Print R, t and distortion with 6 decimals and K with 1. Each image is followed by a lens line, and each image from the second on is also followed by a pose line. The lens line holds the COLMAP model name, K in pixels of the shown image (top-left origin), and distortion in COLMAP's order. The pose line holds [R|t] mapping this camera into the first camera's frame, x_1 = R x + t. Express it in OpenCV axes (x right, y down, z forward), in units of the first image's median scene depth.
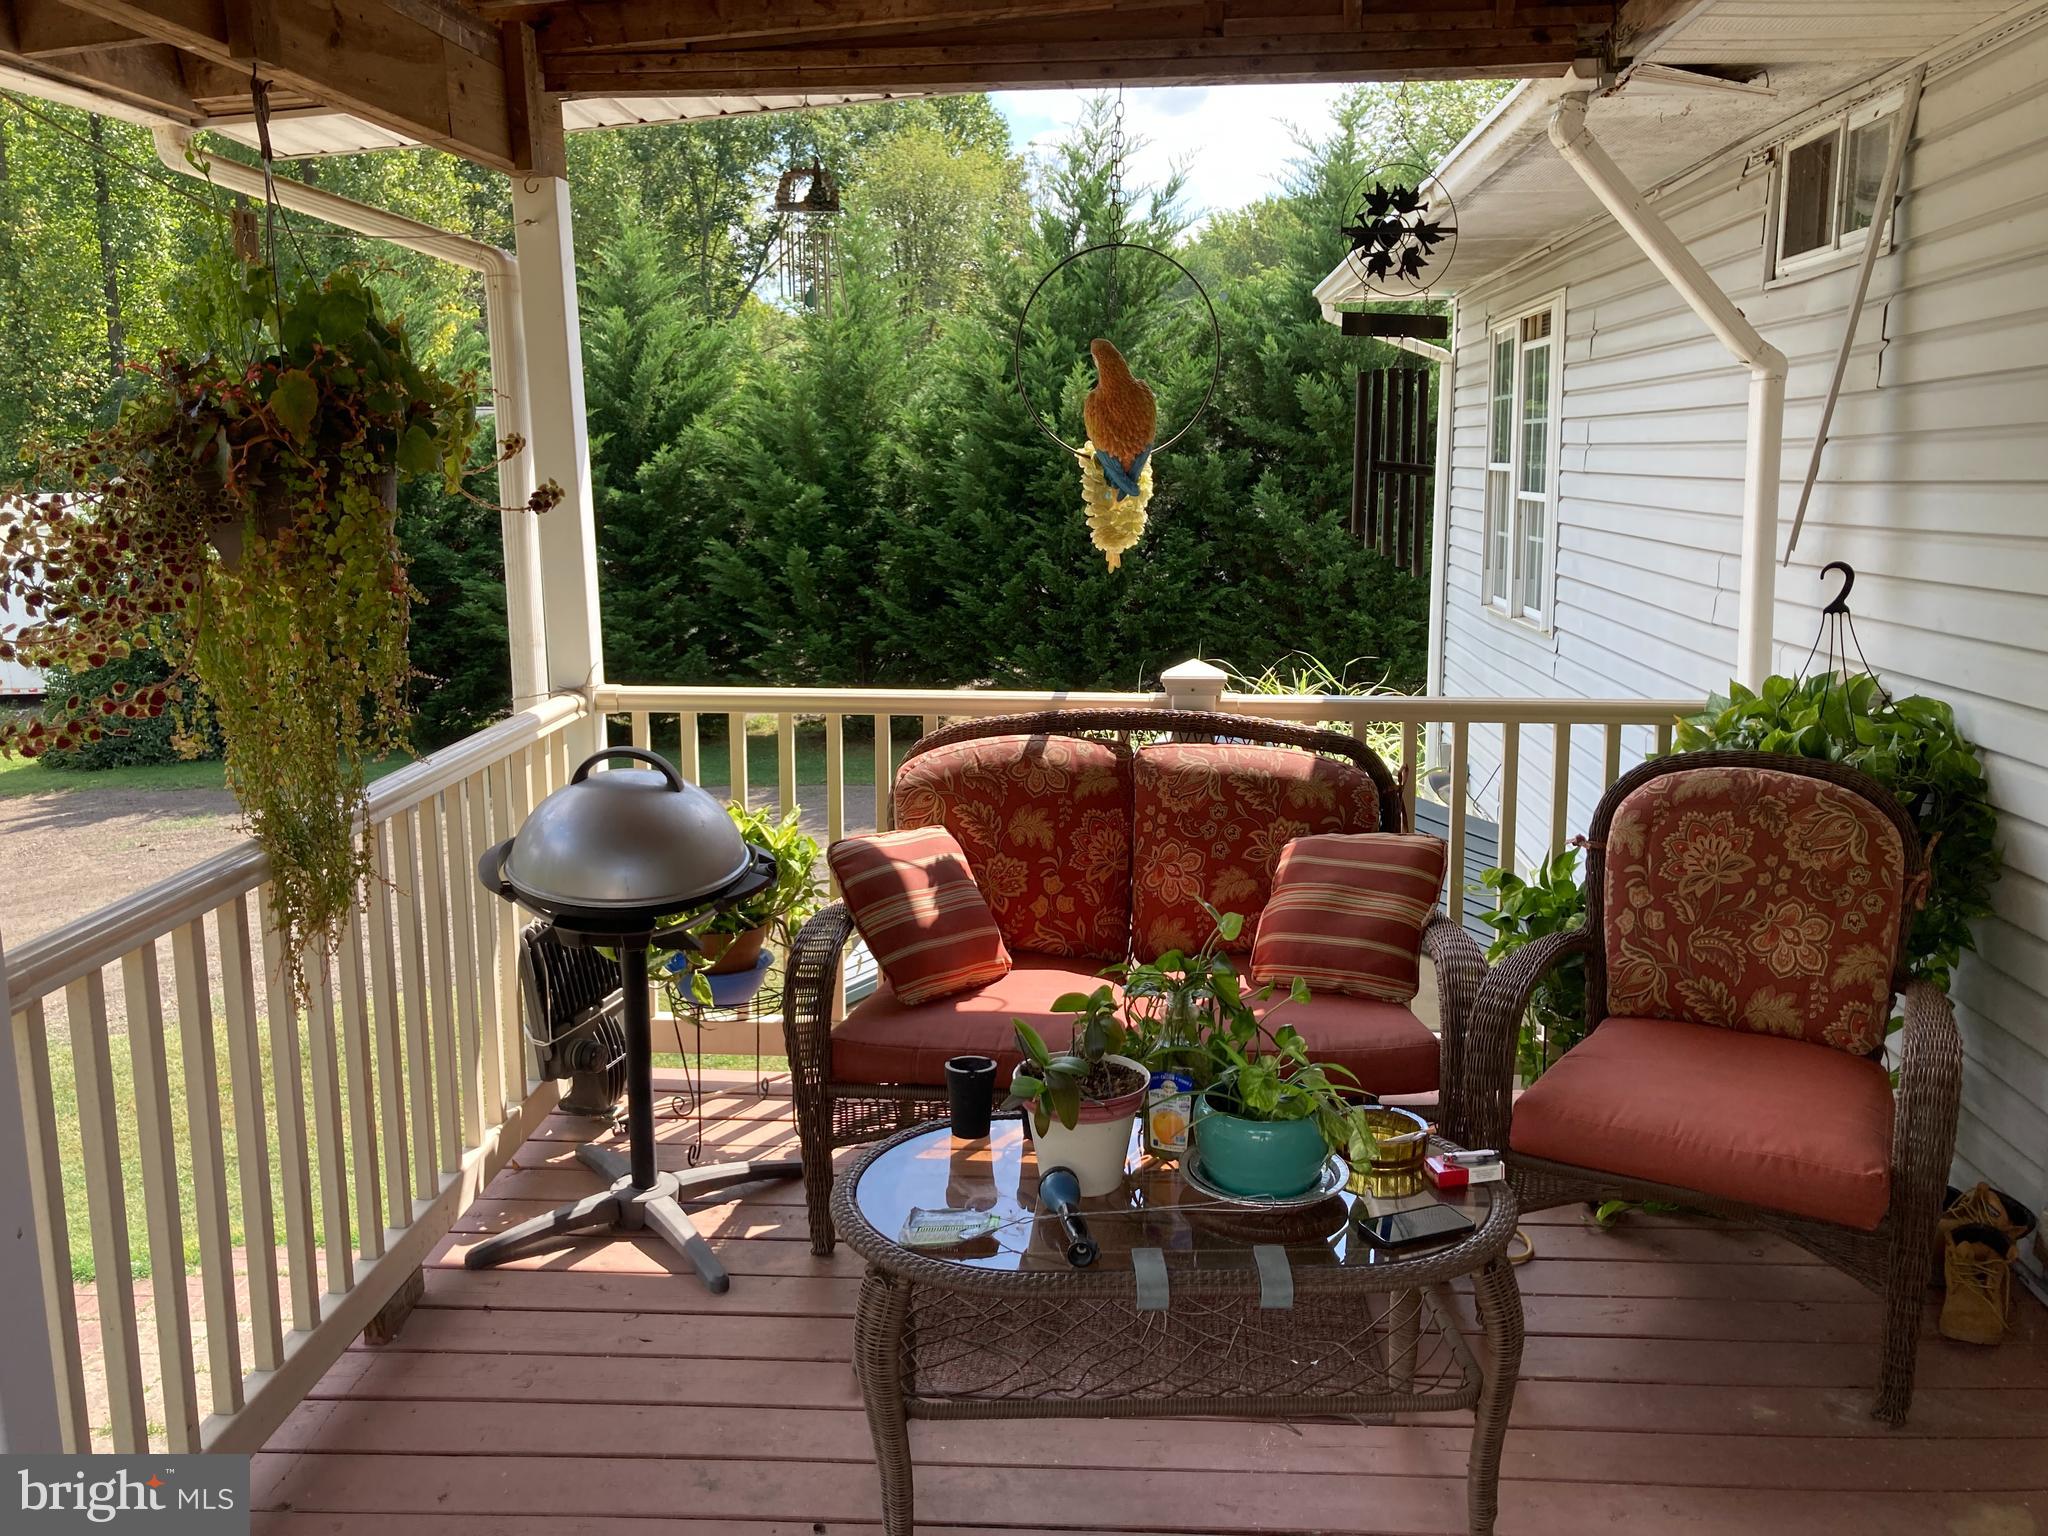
lens RADIAL K [[1661.5, 0, 1021.1], [0, 1661.5, 740.9], [0, 0, 1]] dist [0.016746, -0.006067]
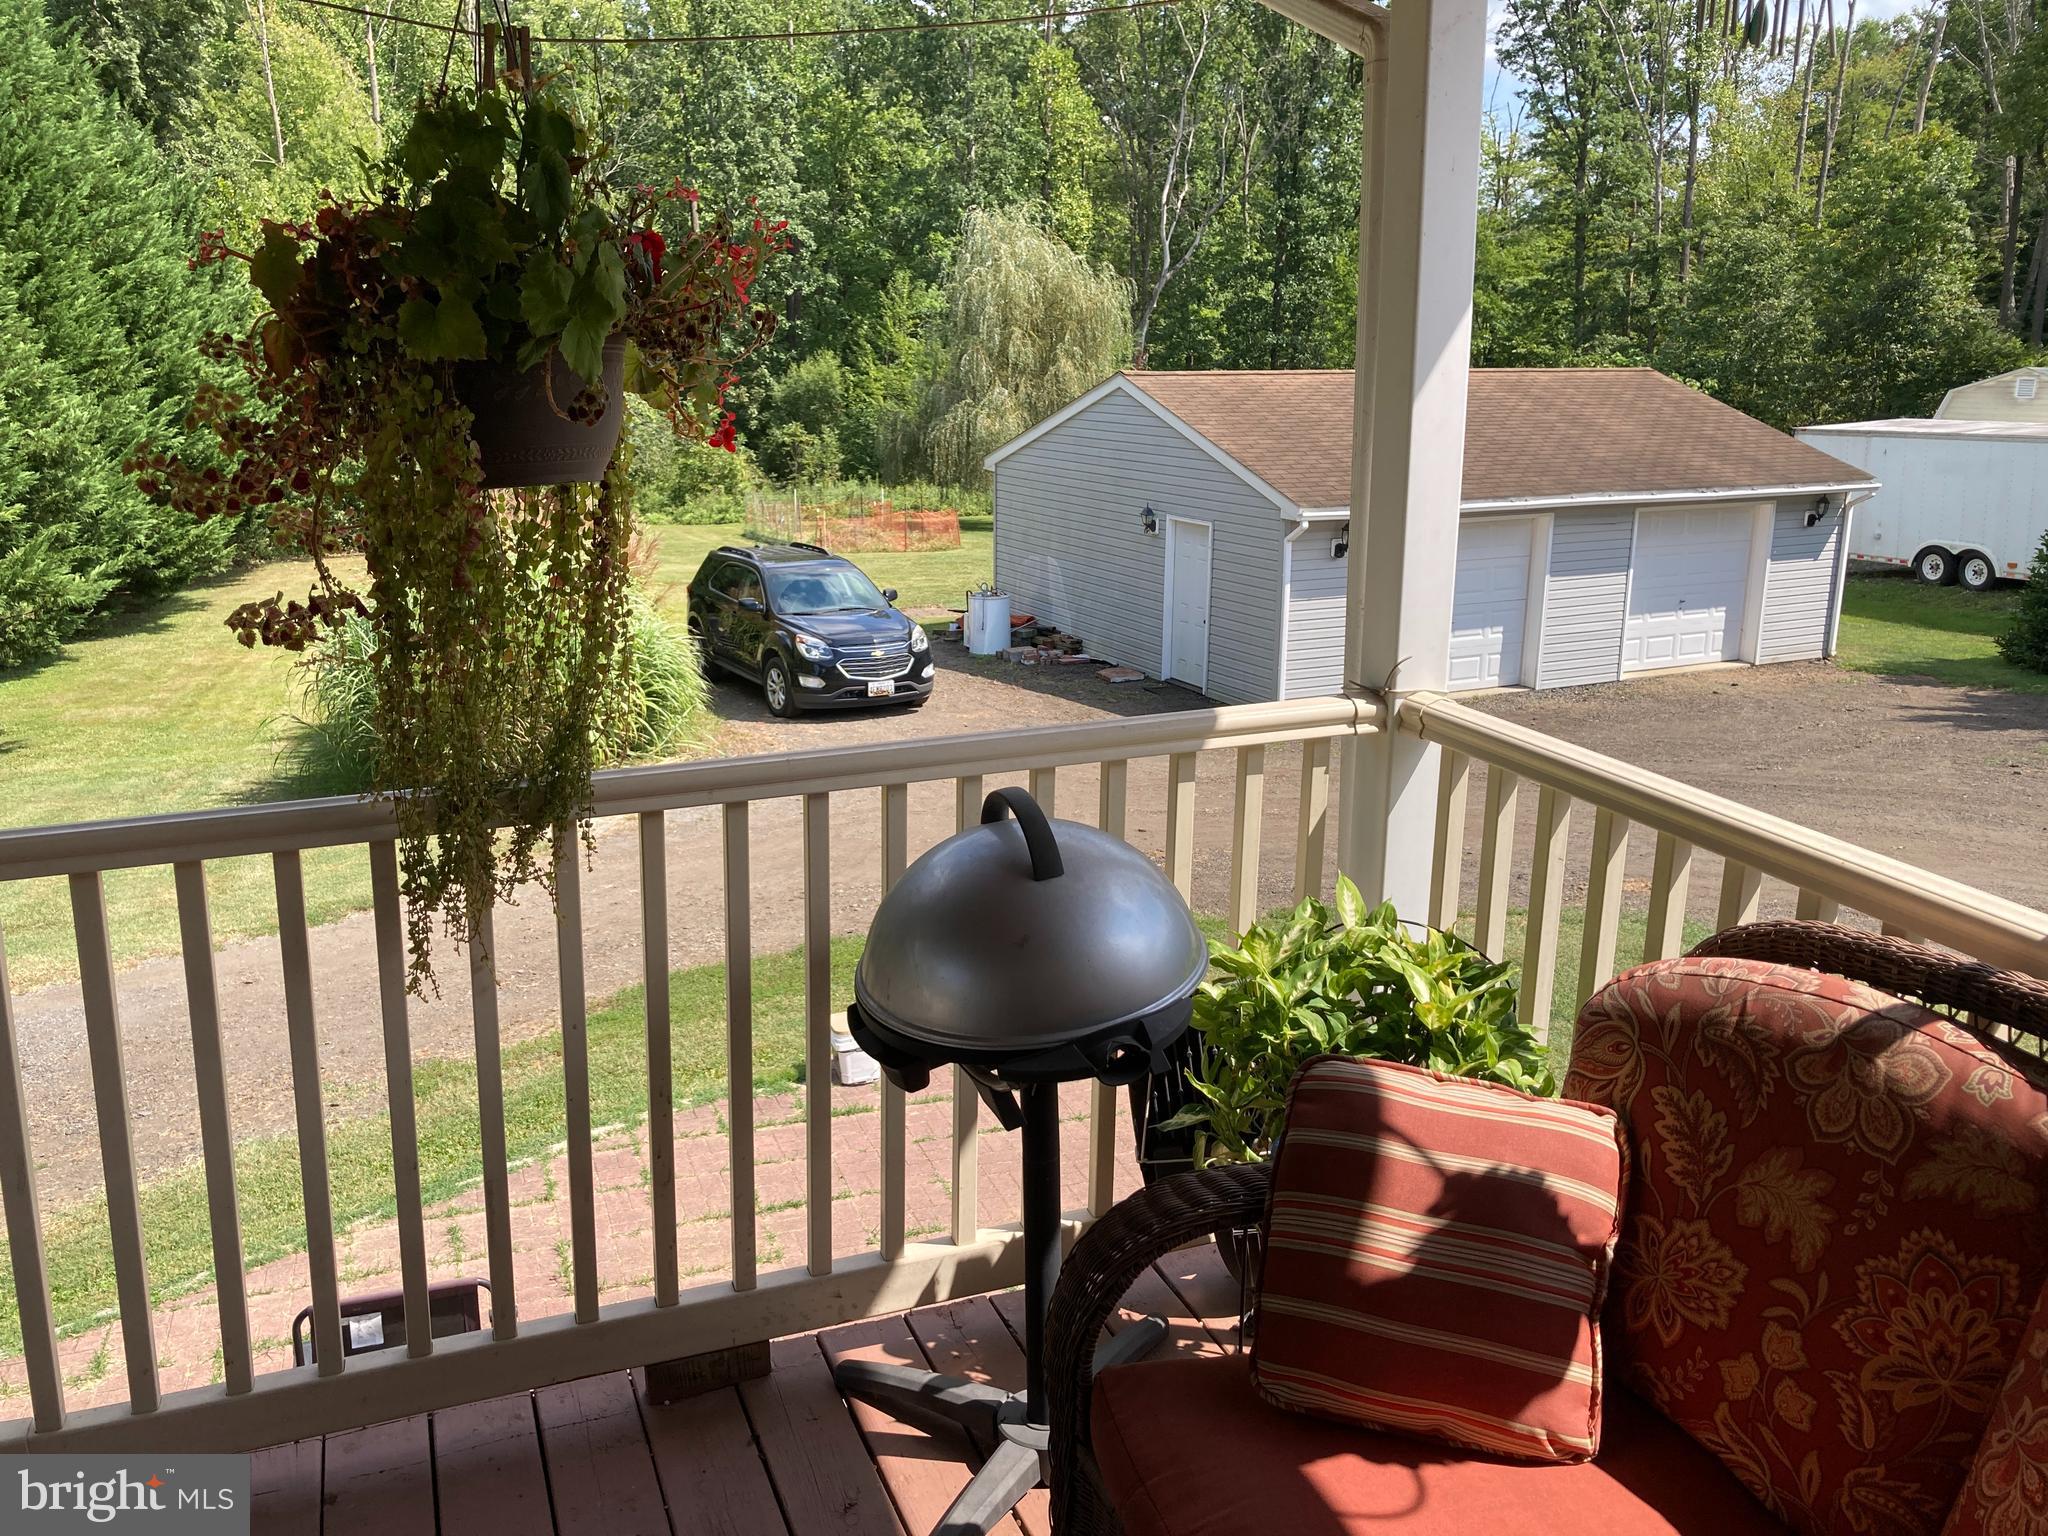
lens RADIAL K [[1664.2, 0, 1024.0], [0, 1664.2, 768.0], [0, 0, 1]] dist [0.024312, 0.007094]
pose [[0.398665, 0.236819, -0.885992, 0.292691], [-0.156054, 0.969513, 0.188925, -0.111652], [0.903722, 0.062945, 0.423468, 0.627890]]
